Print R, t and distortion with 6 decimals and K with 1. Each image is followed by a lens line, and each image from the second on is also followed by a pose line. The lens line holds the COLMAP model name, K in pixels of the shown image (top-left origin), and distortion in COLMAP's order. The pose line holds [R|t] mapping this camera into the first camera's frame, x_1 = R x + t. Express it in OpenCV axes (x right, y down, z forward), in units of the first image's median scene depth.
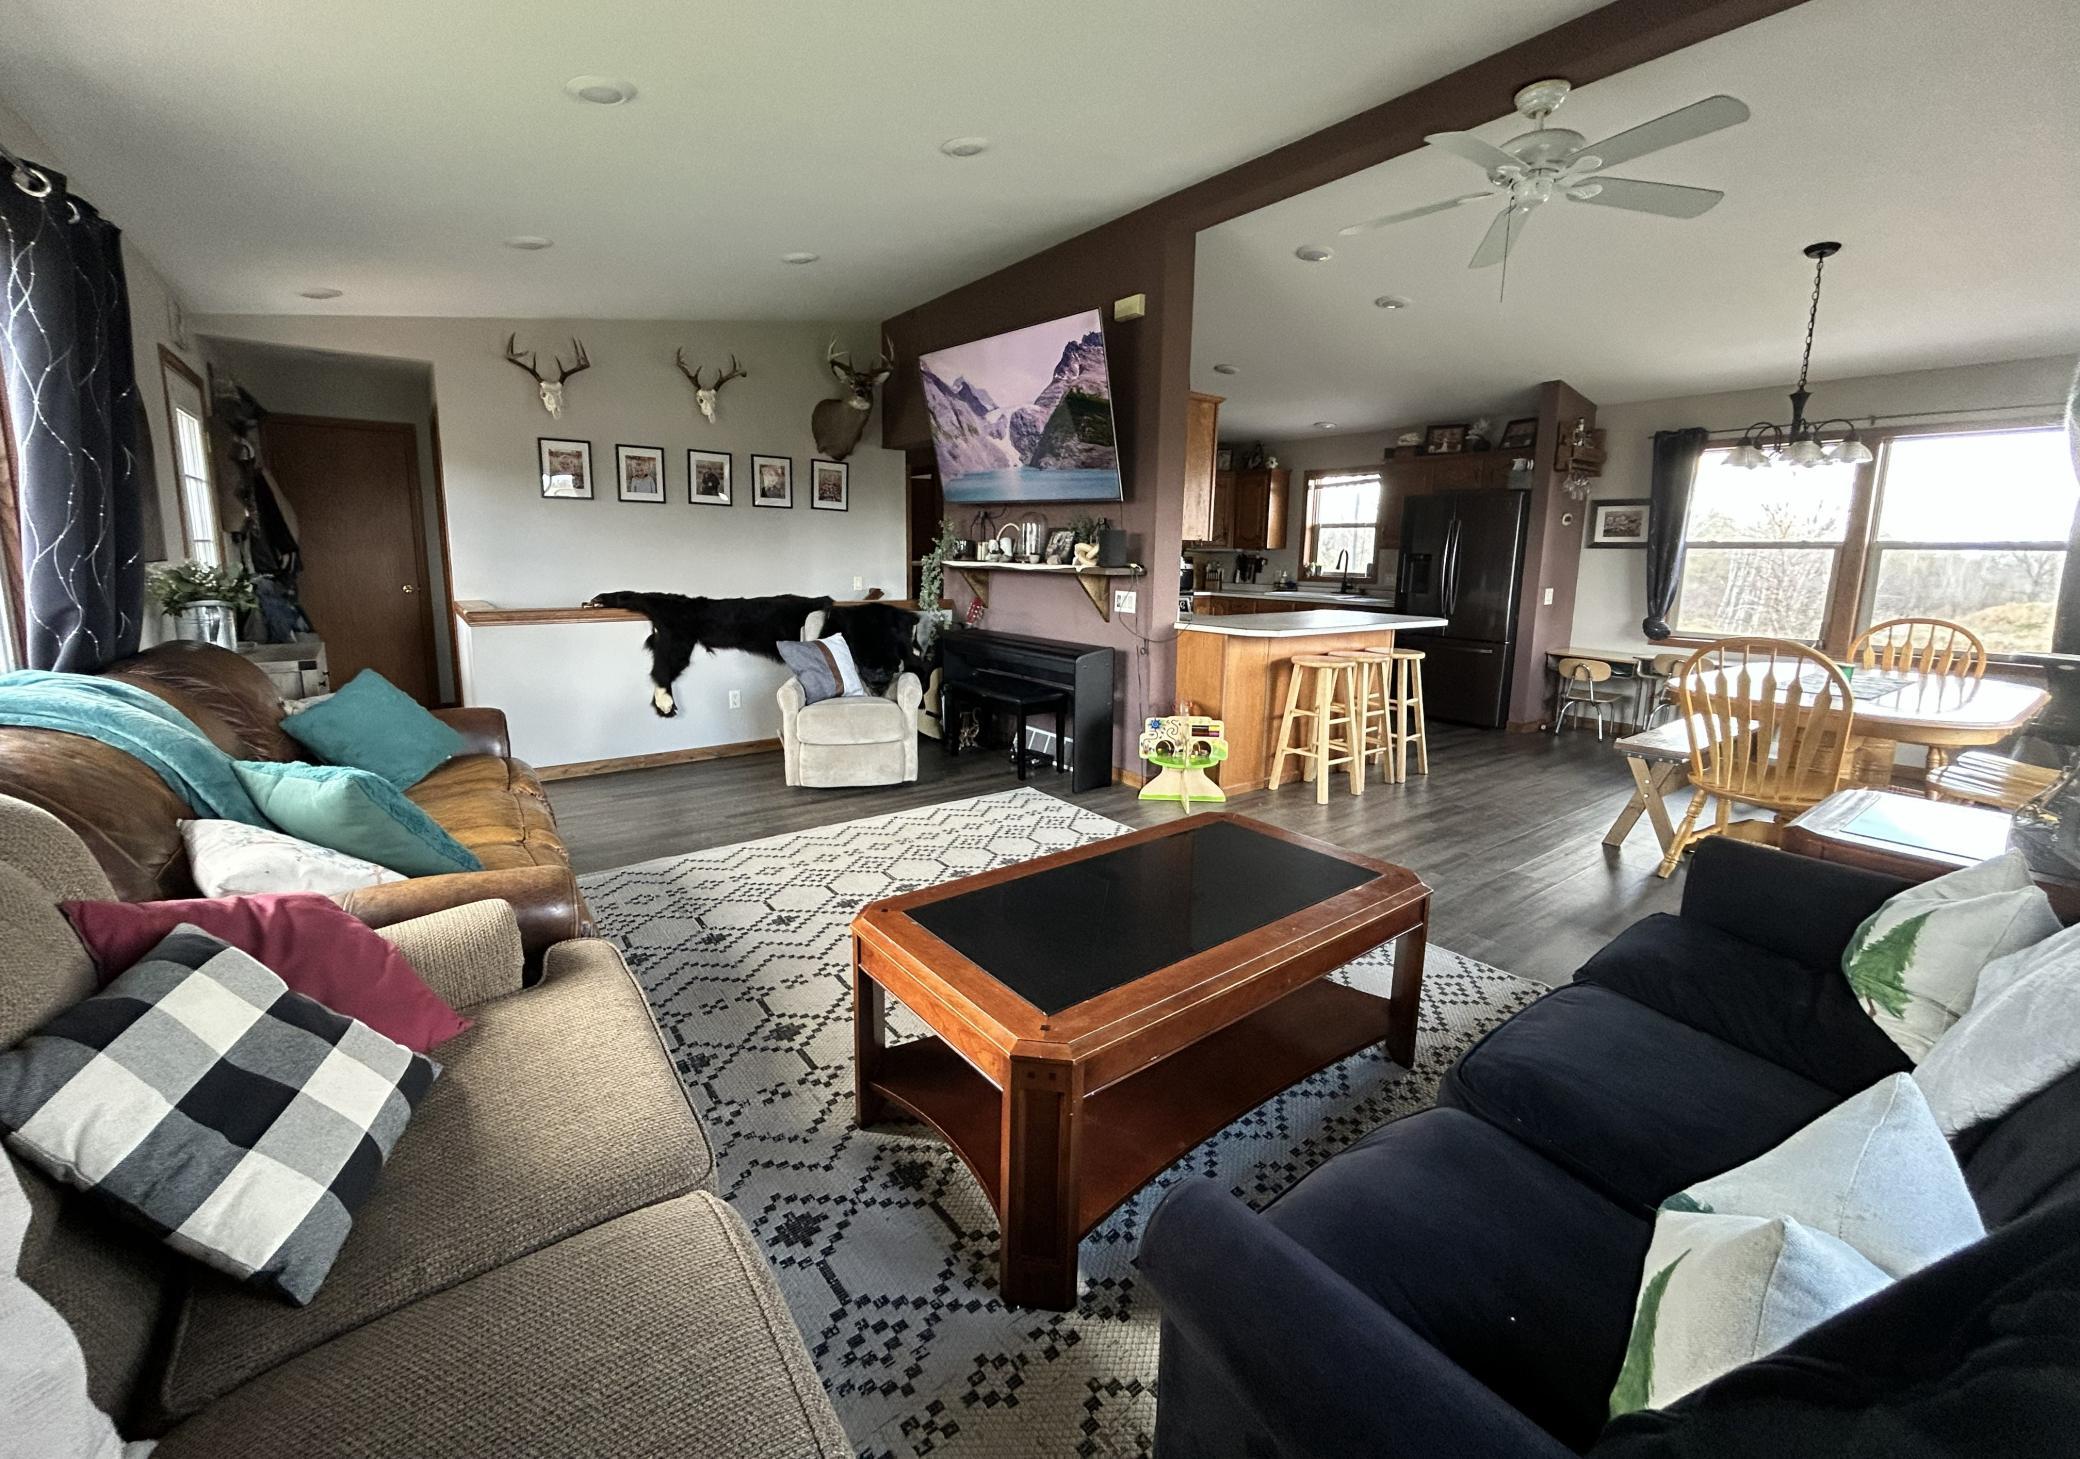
lens RADIAL K [[847.0, 0, 1054.7], [0, 847.0, 693.1], [0, 0, 1]] dist [-0.000820, 0.000006]
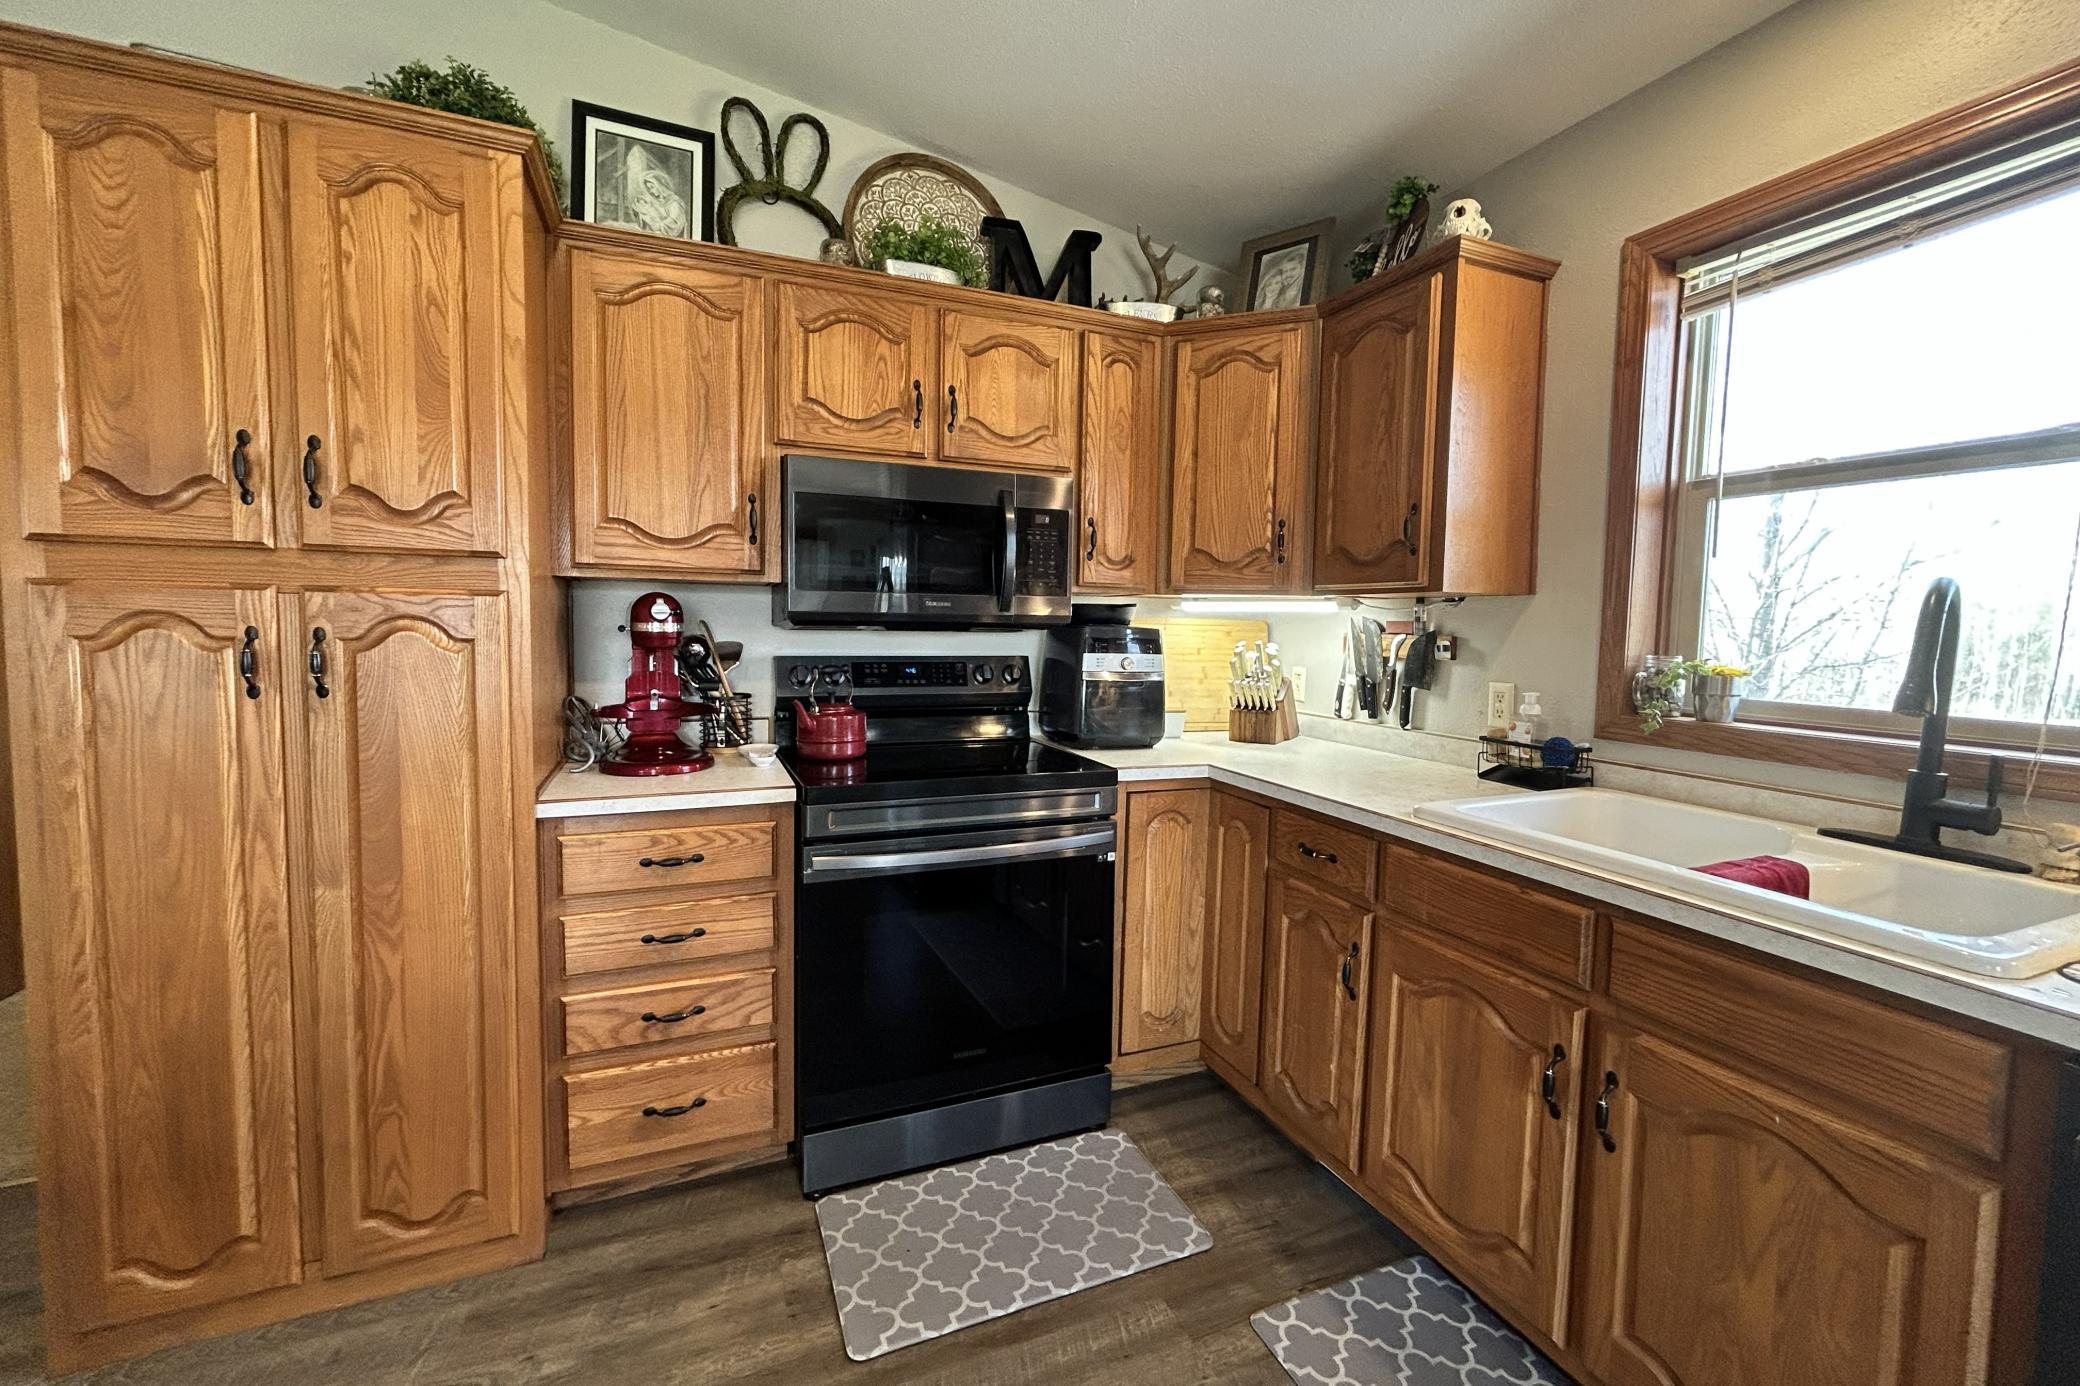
lens RADIAL K [[842.8, 0, 1032.6], [0, 842.8, 672.7], [0, 0, 1]] dist [-0.000375, 0.000246]
pose [[0.958535, 0.016377, -0.284505, 0.266176], [-0.044843, 0.994577, -0.093833, -0.156103], [0.281426, 0.102701, 0.954071, 0.953845]]
